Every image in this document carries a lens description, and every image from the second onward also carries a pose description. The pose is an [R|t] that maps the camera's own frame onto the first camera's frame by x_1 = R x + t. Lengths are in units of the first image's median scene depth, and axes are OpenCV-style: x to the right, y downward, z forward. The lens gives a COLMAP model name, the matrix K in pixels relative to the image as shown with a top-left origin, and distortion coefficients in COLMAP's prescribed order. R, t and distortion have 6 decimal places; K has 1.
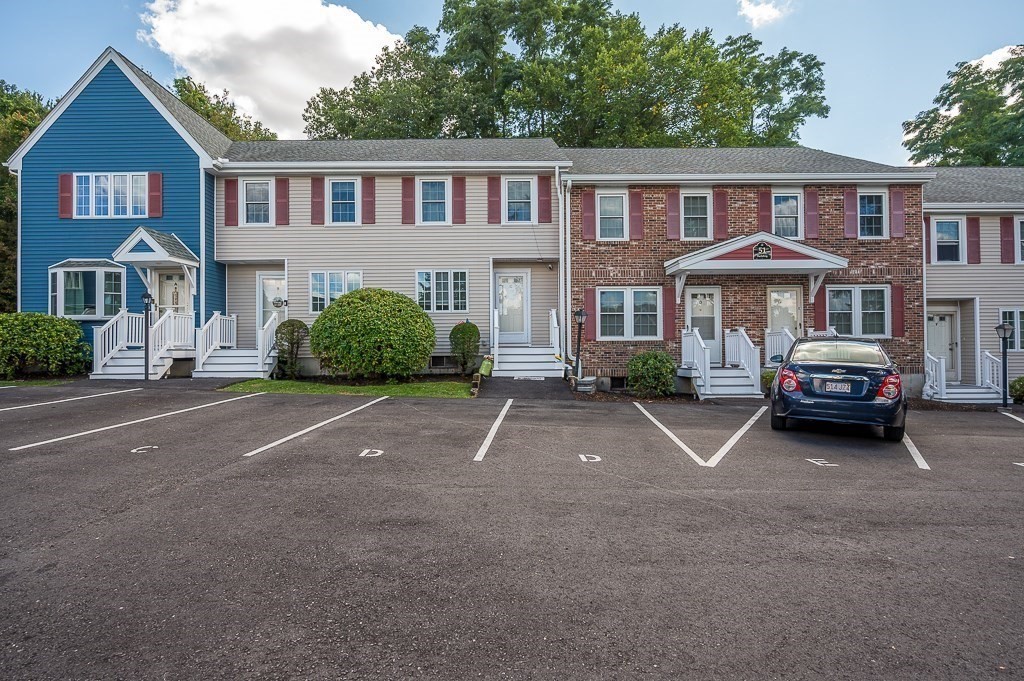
lens RADIAL K [[586.2, 0, 512.0], [0, 586.2, 340.5], [0, 0, 1]] dist [0.000931, -0.000091]
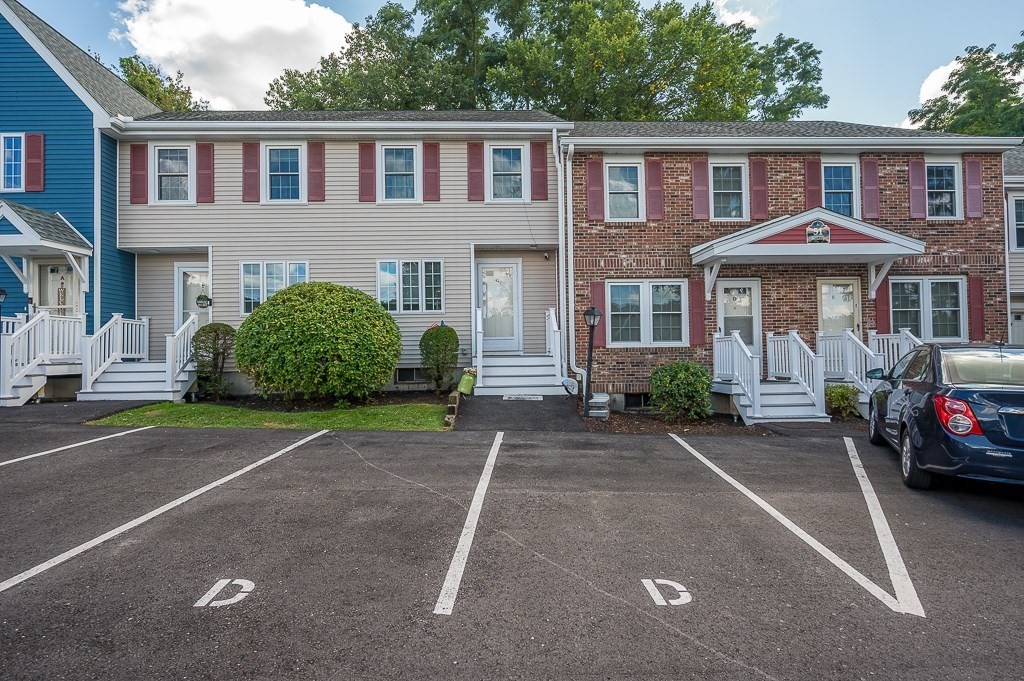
lens RADIAL K [[586.2, 0, 512.0], [0, 586.2, 340.5], [0, 0, 1]] dist [0.000931, -0.000091]
pose [[0.999554, -0.006828, 0.029065, -0.006029], [0.006973, 0.999964, -0.004868, -0.006296], [-0.029030, 0.005068, 0.999566, 0.207862]]
